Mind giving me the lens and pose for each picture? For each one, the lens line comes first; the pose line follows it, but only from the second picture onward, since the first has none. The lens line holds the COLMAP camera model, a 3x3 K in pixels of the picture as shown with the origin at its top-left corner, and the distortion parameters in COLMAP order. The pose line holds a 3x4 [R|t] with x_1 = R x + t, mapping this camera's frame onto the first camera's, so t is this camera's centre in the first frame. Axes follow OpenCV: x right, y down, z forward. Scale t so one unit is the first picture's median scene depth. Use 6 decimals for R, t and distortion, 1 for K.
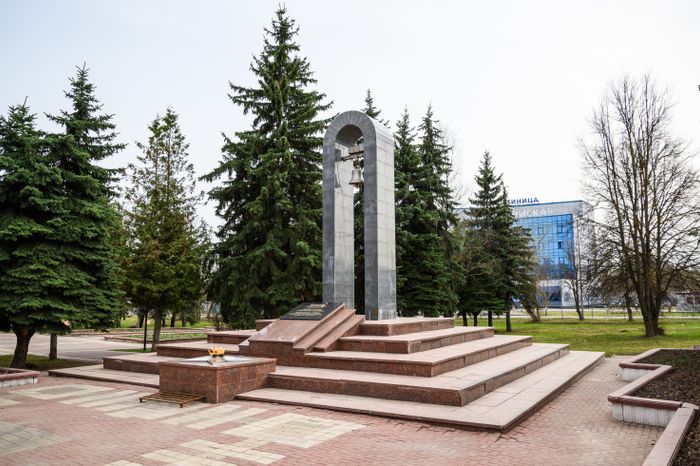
lens RADIAL K [[541.4, 0, 350.0], [0, 541.4, 233.0], [0, 0, 1]] dist [-0.029088, 0.004660]
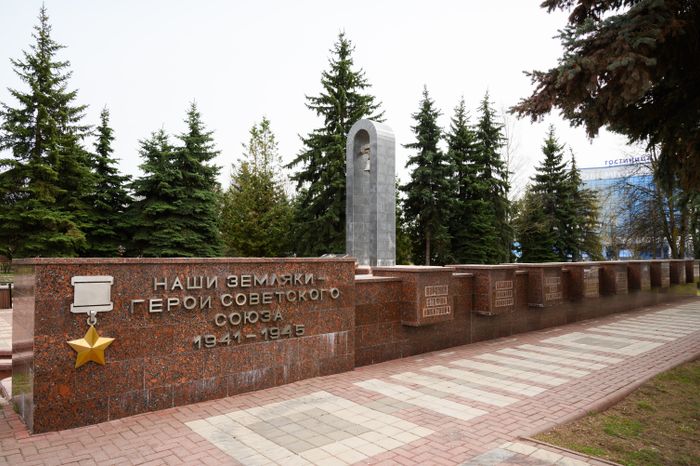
lens RADIAL K [[489.8, 0, 350.0], [0, 489.8, 233.0], [0, 0, 1]] dist [-0.005486, -0.002590]
pose [[0.964488, -0.007961, -0.264005, 0.209454], [0.027268, 0.997206, 0.069546, -0.011424], [0.262714, -0.074275, 0.962011, -0.184888]]
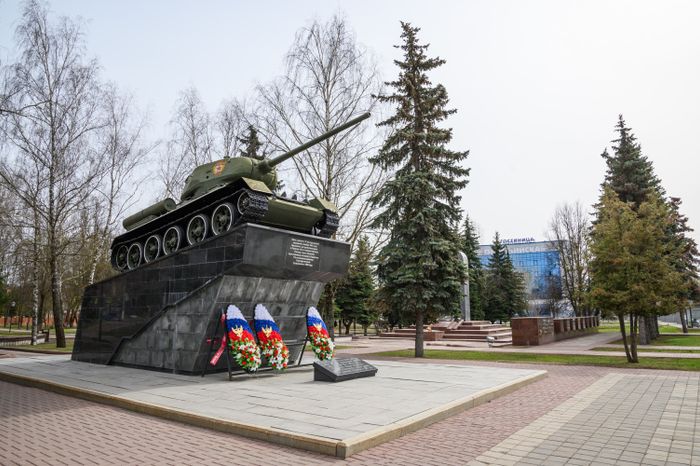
lens RADIAL K [[462.5, 0, 350.0], [0, 462.5, 233.0], [0, 0, 1]] dist [0.001485, -0.000112]
pose [[0.998572, -0.004203, -0.053252, -0.284232], [0.001763, 0.998950, -0.045780, -0.137943], [0.053389, 0.045621, 0.997531, -1.037673]]
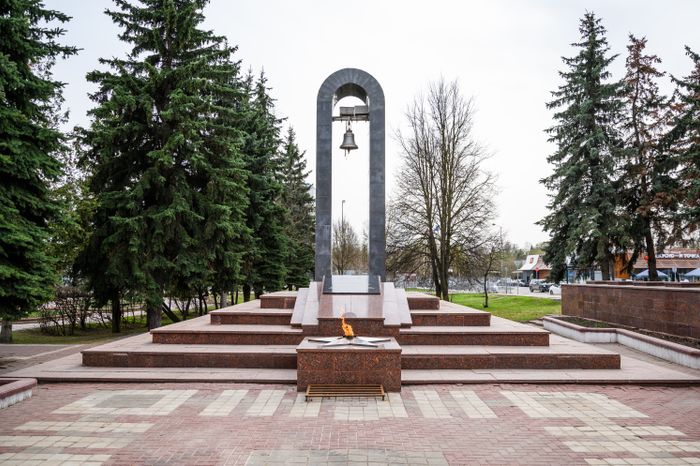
lens RADIAL K [[547.5, 0, 349.7], [0, 547.5, 219.2], [0, 0, 1]] dist [-0.008930, -0.003643]
pose [[0.848787, 0.062526, 0.525026, -0.323866], [-0.073122, 0.997323, -0.000559, 0.021934], [-0.523655, -0.037917, 0.851086, 0.133331]]
